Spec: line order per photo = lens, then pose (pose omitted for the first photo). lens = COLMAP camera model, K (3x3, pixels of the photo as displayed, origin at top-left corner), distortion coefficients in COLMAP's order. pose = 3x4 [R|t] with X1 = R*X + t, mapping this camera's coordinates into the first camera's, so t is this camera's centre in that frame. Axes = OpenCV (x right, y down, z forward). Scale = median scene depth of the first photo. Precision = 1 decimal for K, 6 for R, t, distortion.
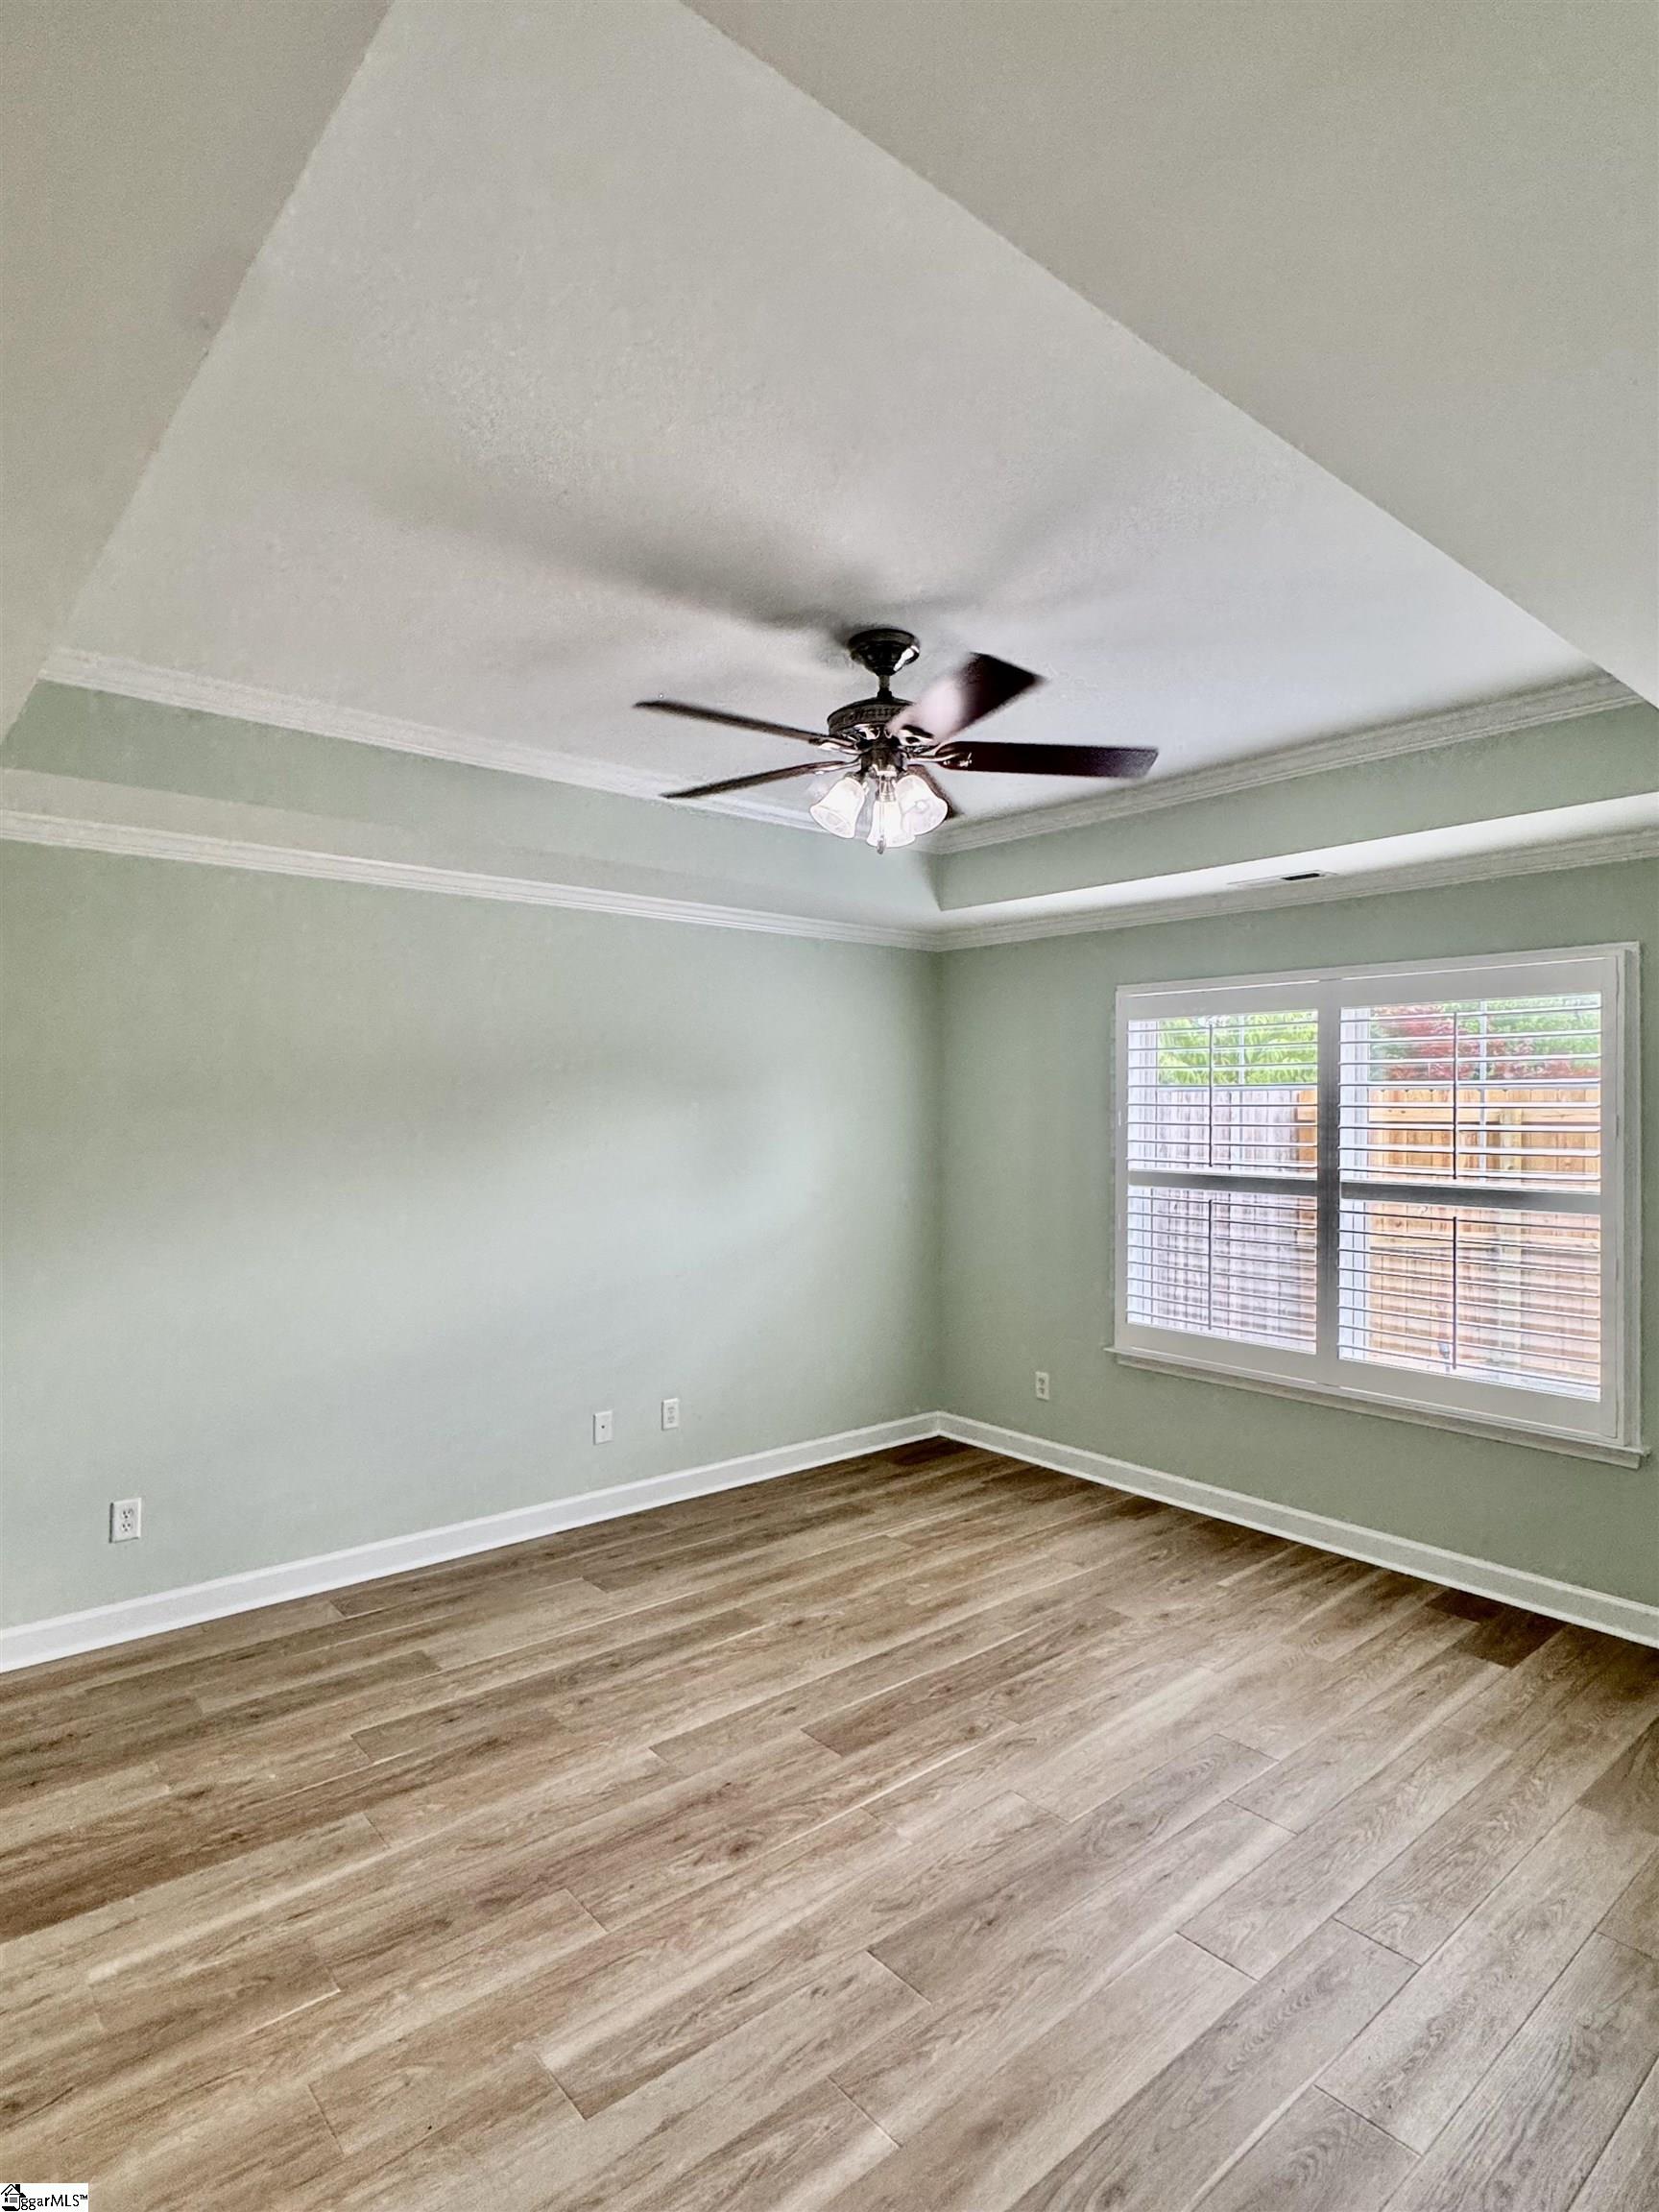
lens RADIAL K [[1186.0, 0, 834.8], [0, 1186.0, 1107.1], [0, 0, 1]] dist [-0.005434, 0.000067]
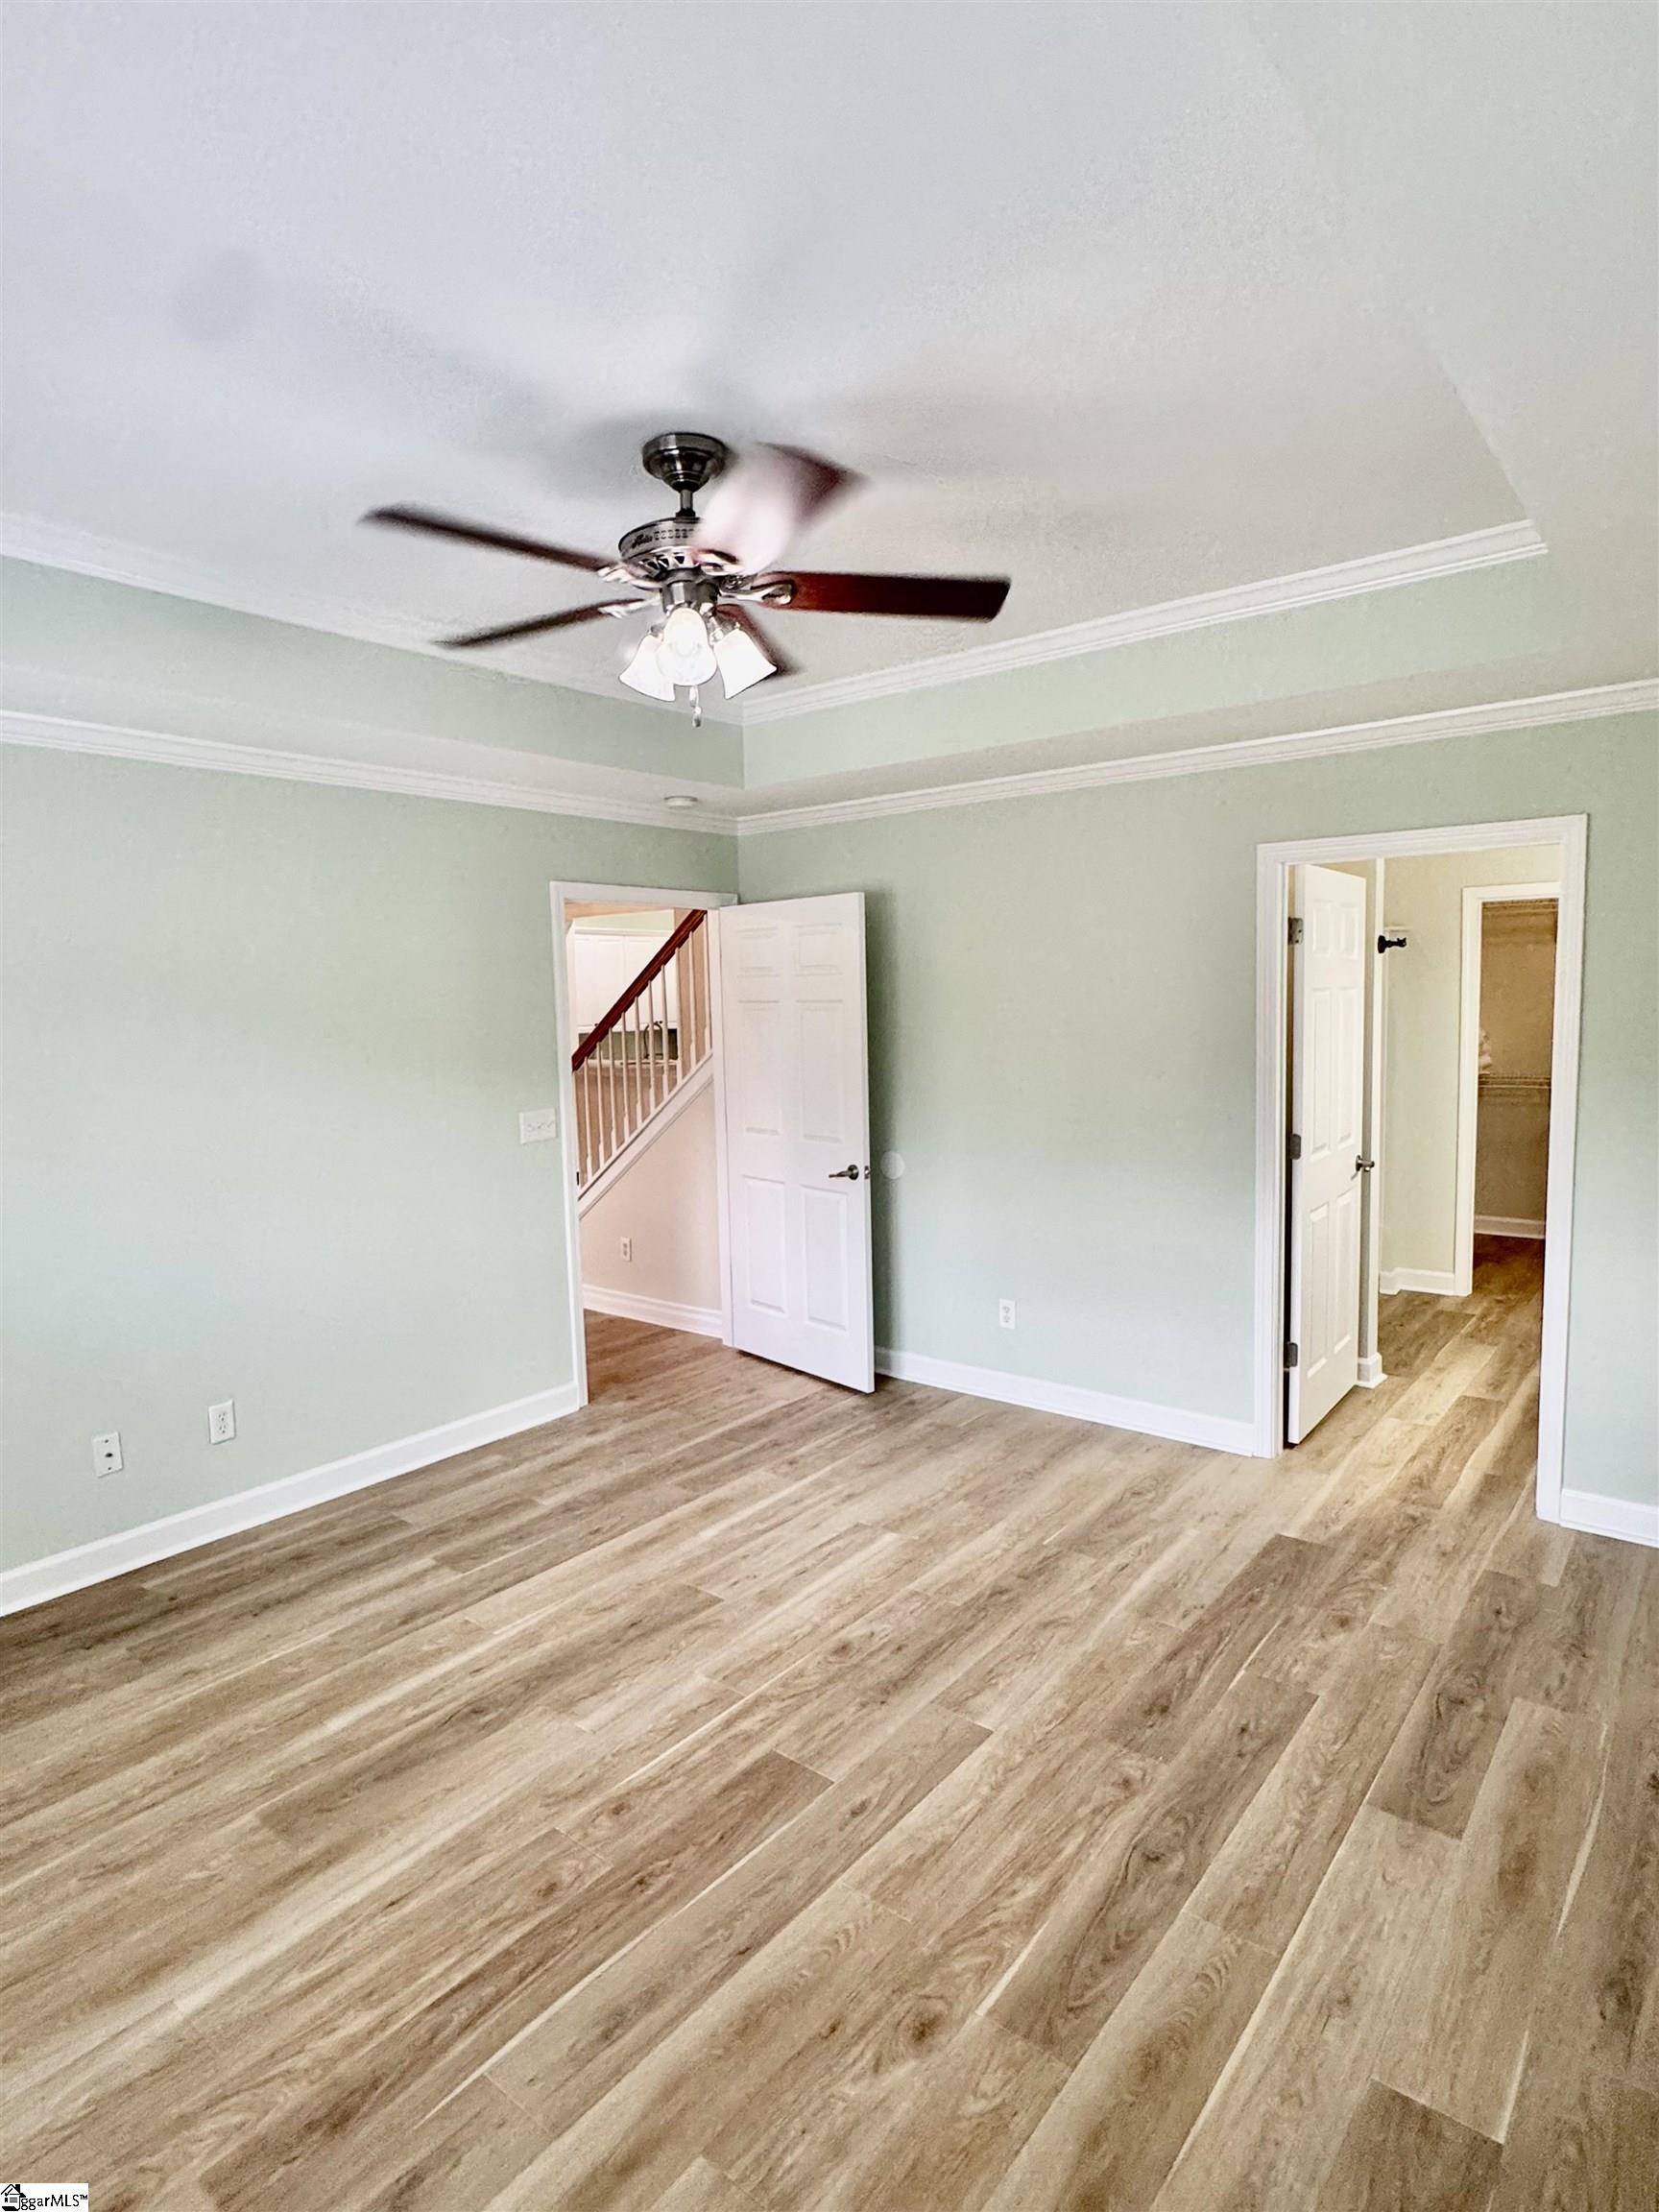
lens RADIAL K [[1181.0, 0, 829.5], [0, 1181.0, 1106.0], [0, 0, 1]] dist [-0.005764, -0.000193]
pose [[-0.982207, 0.037668, -0.183987, 0.092872], [0.021143, 0.995629, 0.090970, -0.006010], [0.186609, 0.085462, -0.978710, 1.554702]]
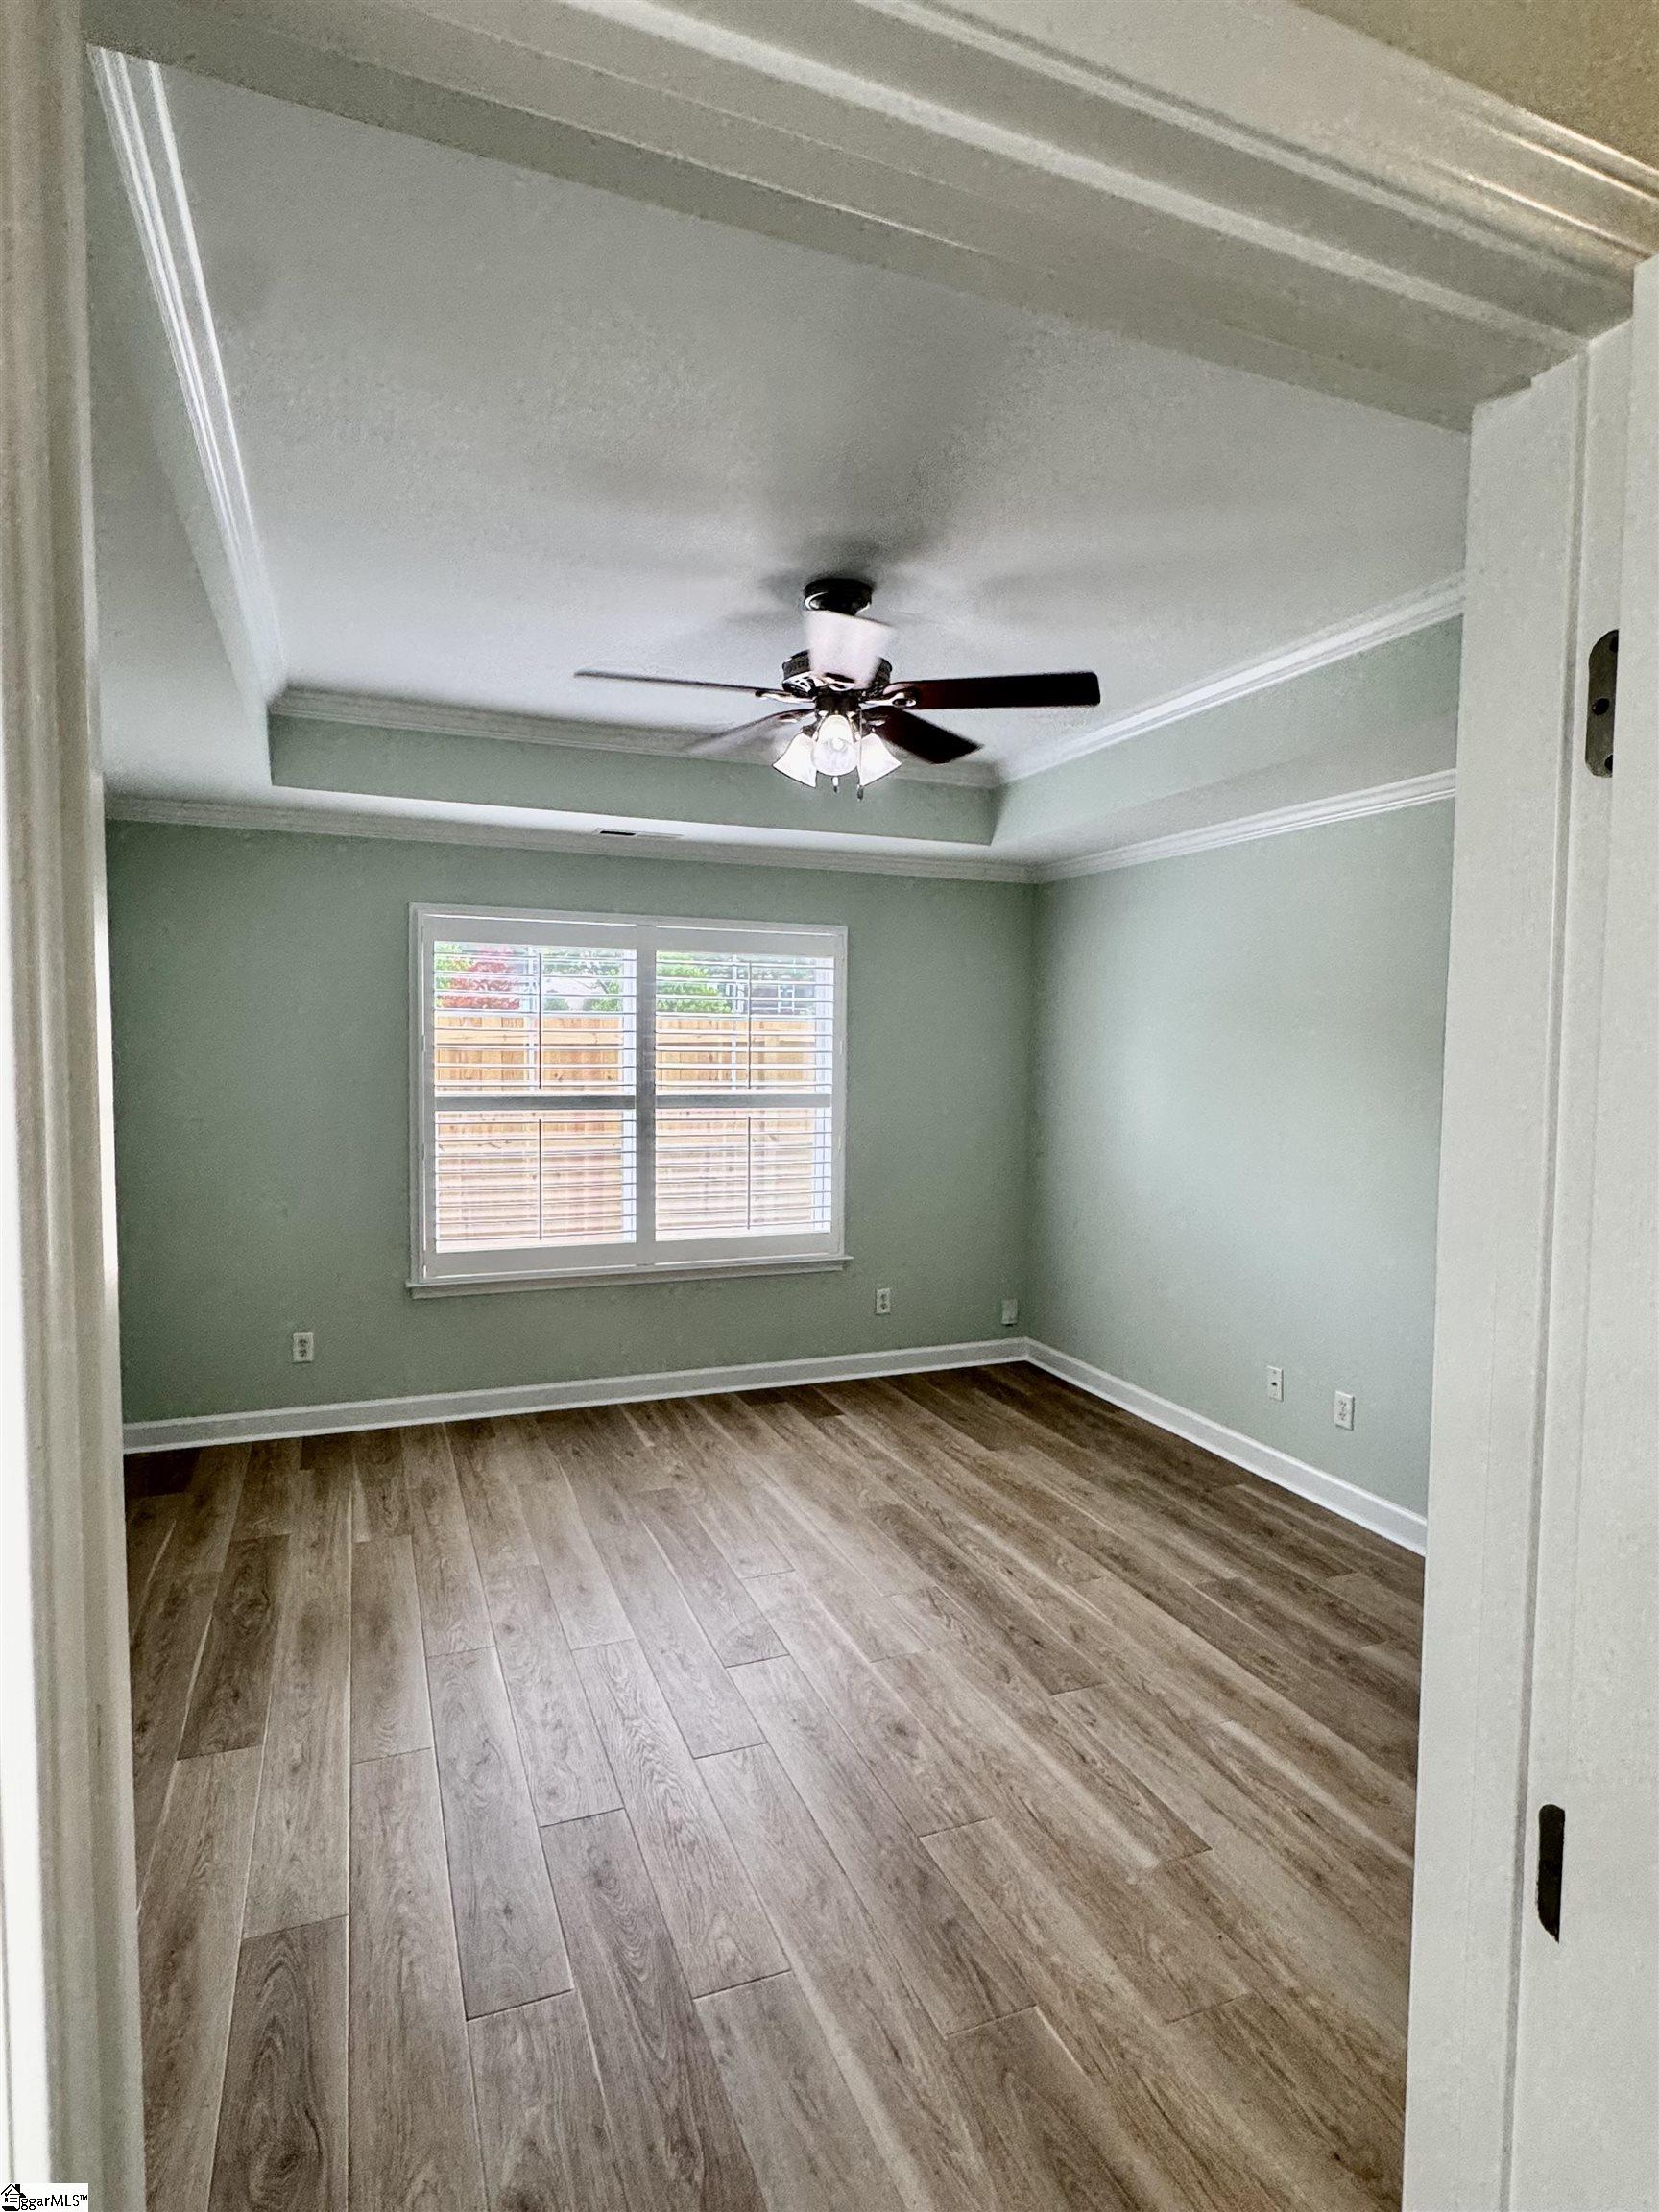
lens RADIAL K [[1186.0, 0, 834.8], [0, 1186.0, 1107.1], [0, 0, 1]] dist [-0.005434, 0.000067]
pose [[0.312573, -0.054280, 0.948341, -0.810278], [-0.011497, 0.998077, 0.060916, -0.001017], [-0.949824, -0.029944, 0.311348, 0.552062]]
